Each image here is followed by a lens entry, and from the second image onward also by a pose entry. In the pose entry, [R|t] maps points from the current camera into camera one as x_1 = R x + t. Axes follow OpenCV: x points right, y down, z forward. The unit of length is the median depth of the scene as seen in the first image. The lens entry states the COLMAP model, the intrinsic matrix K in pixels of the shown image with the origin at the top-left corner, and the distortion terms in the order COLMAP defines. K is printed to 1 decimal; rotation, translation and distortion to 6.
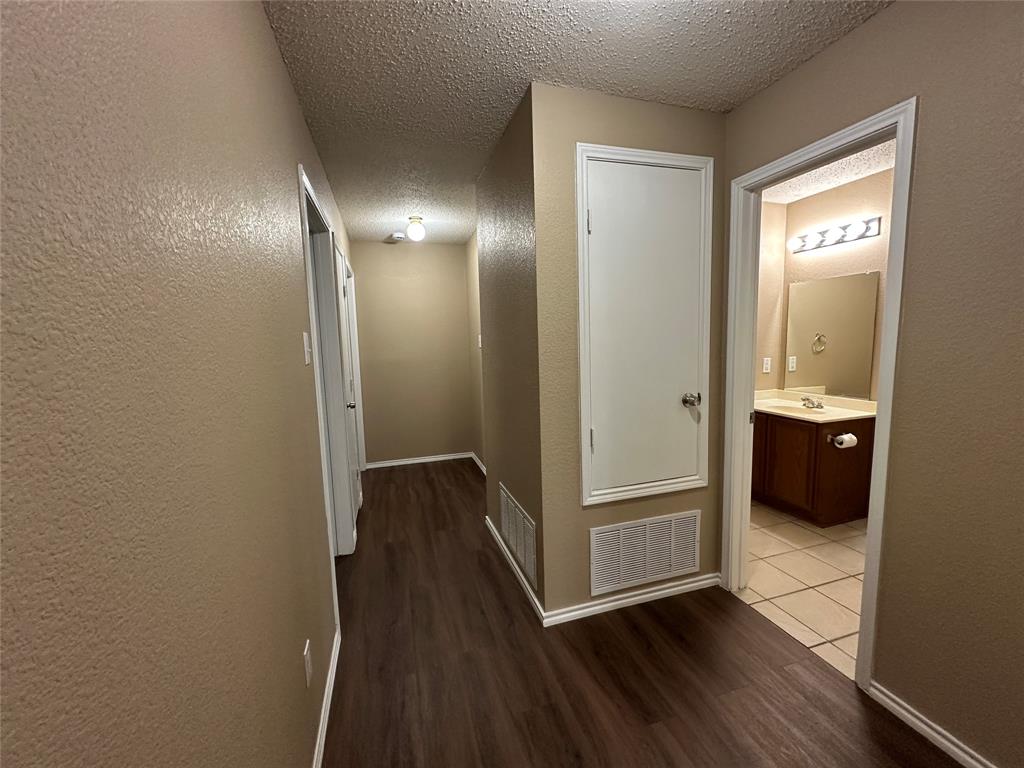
lens RADIAL K [[406.4, 0, 513.1], [0, 406.4, 382.5], [0, 0, 1]] dist [-0.000277, 0.000451]
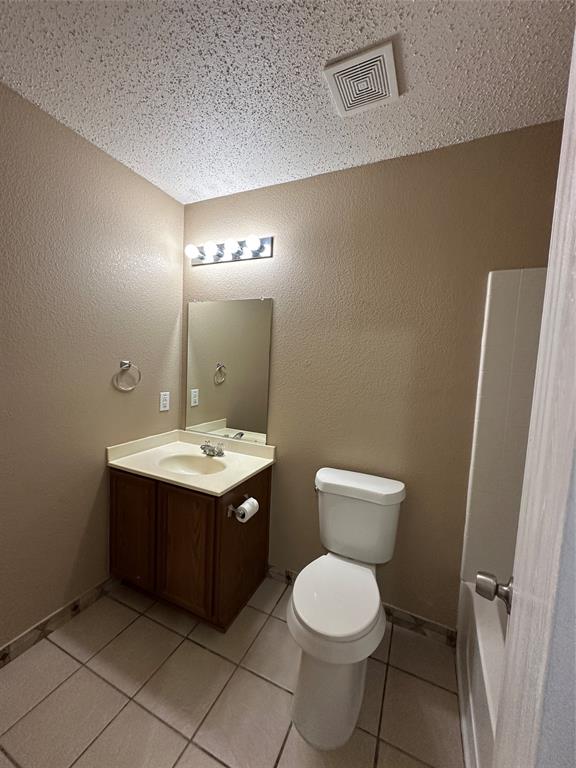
lens RADIAL K [[304.8, 0, 286.0], [0, 304.8, 383.5], [0, 0, 1]] dist [-0.000277, 0.000451]
pose [[0.665449, 0.000679, 0.746443, 0.397939], [0.018254, 0.999686, -0.017183, -0.072325], [-0.746220, 0.025060, 0.665228, 0.506147]]
